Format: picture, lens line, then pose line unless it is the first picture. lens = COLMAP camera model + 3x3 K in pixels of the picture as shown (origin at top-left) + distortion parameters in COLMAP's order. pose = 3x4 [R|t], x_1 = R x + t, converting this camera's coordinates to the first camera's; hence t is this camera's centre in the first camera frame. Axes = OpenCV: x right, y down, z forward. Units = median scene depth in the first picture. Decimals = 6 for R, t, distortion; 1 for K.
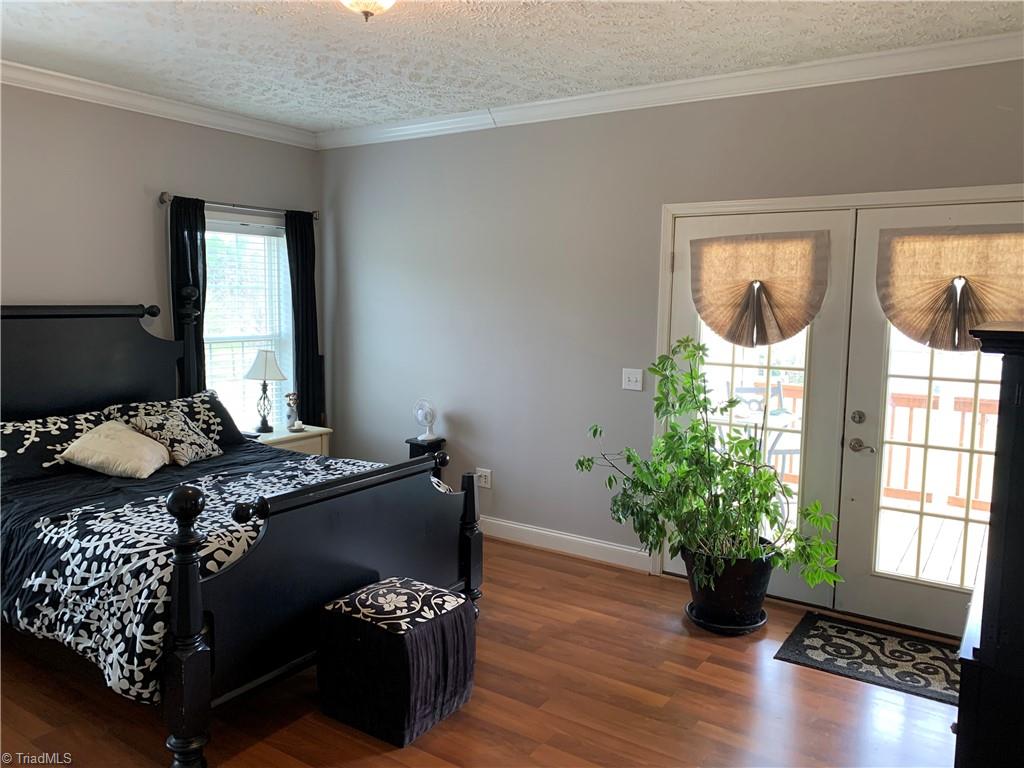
lens RADIAL K [[776.4, 0, 518.7], [0, 776.4, 378.5], [0, 0, 1]] dist [0.054161, -0.063235]
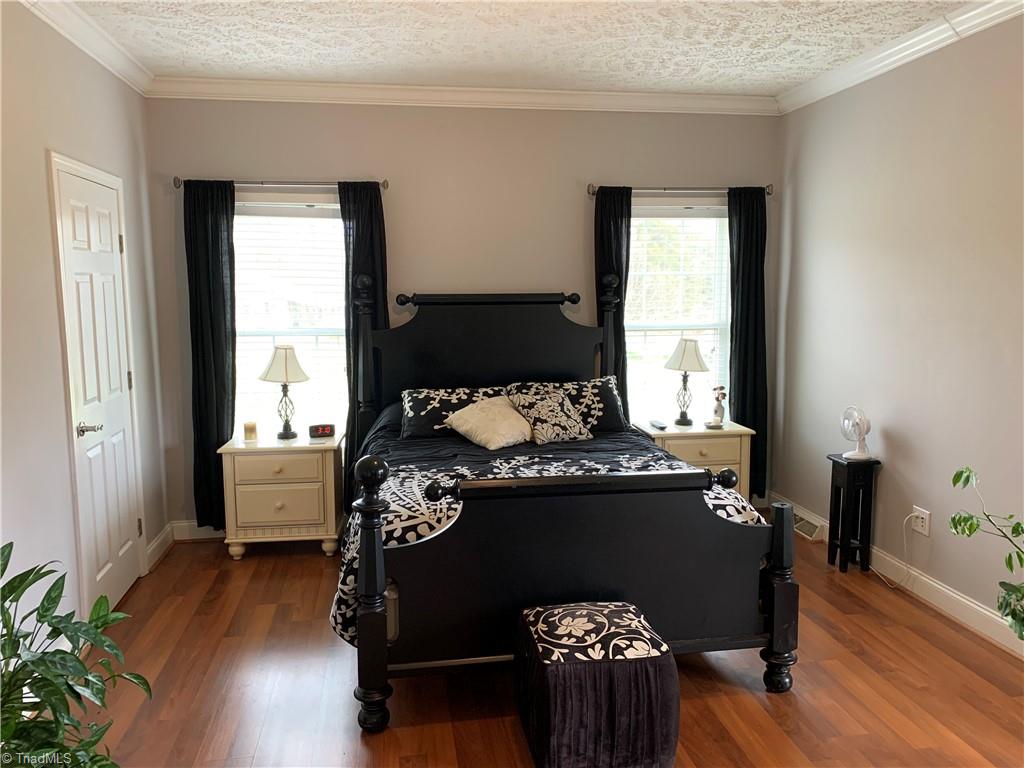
lens RADIAL K [[776.4, 0, 512.2], [0, 776.4, 386.4], [0, 0, 1]] dist [0.054161, -0.063235]
pose [[0.674666, 0.079210, -0.733861, 0.302332], [-0.064677, 0.996745, 0.048125, -0.014035], [0.735284, 0.014996, 0.677593, 0.260013]]
